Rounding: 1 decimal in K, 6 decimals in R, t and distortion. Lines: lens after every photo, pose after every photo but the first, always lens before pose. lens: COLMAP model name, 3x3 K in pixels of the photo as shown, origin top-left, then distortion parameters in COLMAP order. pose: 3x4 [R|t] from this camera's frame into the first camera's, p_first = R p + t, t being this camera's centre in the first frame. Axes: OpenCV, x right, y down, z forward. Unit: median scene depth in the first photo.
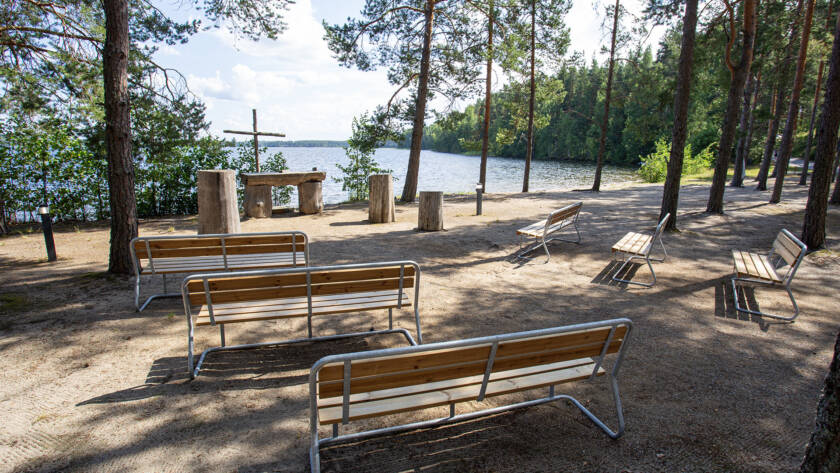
lens RADIAL K [[424.0, 0, 419.9], [0, 424.0, 255.2], [0, 0, 1]] dist [-0.053178, 0.000135]
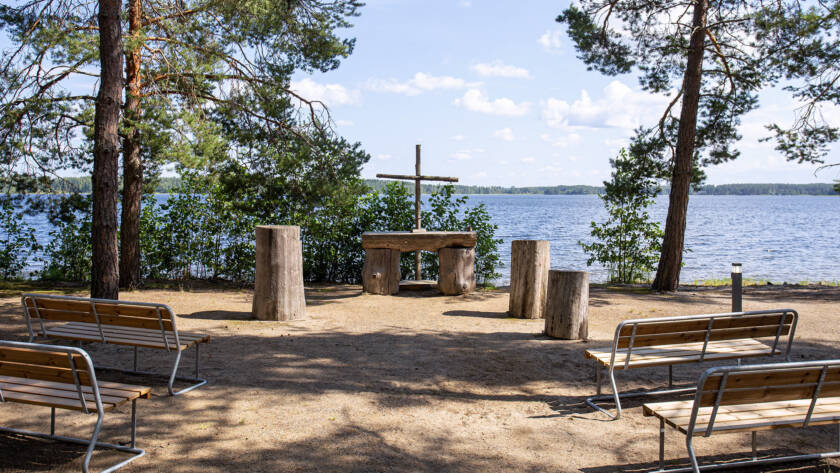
lens RADIAL K [[686.9, 0, 420.0], [0, 686.9, 236.5], [0, 0, 1]] dist [0.000878, 0.000970]
pose [[0.786571, 0.023944, -0.617036, 0.355204], [-0.142148, 0.979433, -0.143197, -0.027359], [0.600916, 0.200346, 0.773797, 0.124486]]
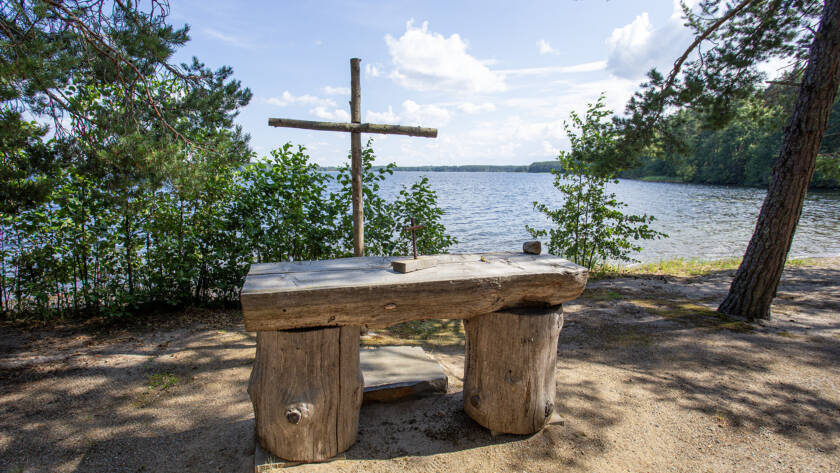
lens RADIAL K [[424.0, 0, 419.9], [0, 424.0, 255.2], [0, 0, 1]] dist [-0.053178, 0.000135]
pose [[0.935457, 0.059233, -0.348440, -0.224744], [-0.078501, 0.996053, -0.041430, -0.183674], [0.344611, 0.066109, 0.936415, 0.735599]]
